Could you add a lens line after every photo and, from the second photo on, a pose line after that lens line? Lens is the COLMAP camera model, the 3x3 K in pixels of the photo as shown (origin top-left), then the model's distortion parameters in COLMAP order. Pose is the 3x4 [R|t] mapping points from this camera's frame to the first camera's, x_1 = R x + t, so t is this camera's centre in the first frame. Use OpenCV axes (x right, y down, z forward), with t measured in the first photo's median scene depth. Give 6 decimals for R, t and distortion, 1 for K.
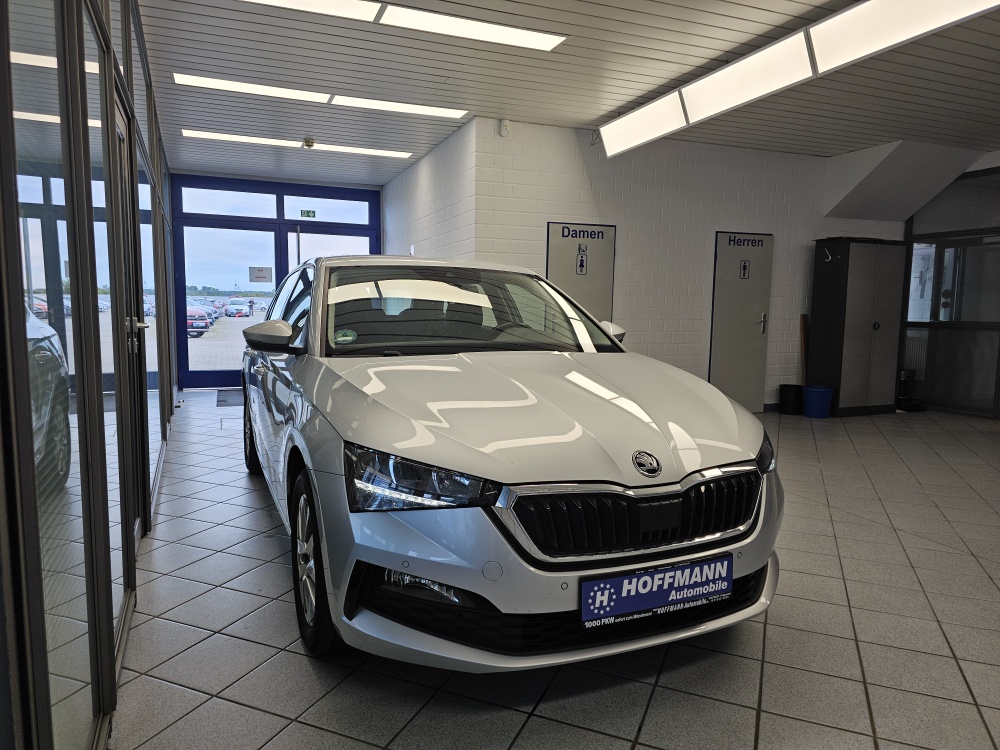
lens RADIAL K [[670.7, 0, 494.4], [0, 670.7, 374.2], [0, 0, 1]] dist [0.077444, -0.084310]
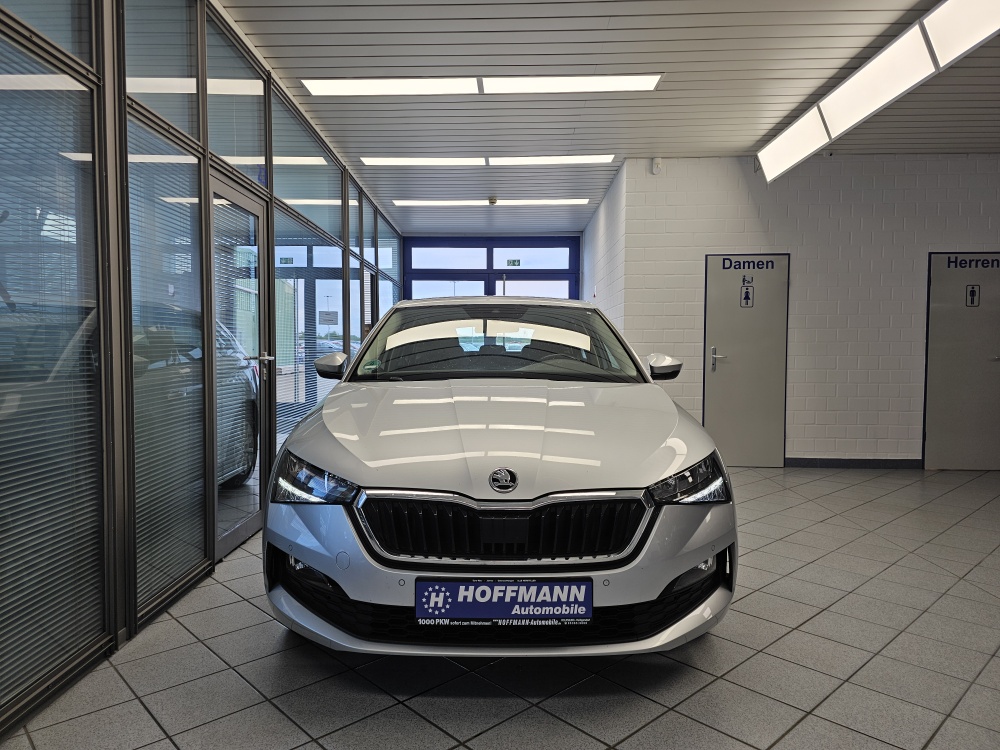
lens RADIAL K [[677.3, 0, 498.7], [0, 677.3, 371.2], [0, 0, 1]] dist [0.052168, -0.062235]
pose [[0.911988, 0.003105, -0.410206, 0.647427], [-0.031397, 0.997566, -0.062254, 0.029005], [0.409014, 0.069654, 0.909866, 0.021312]]
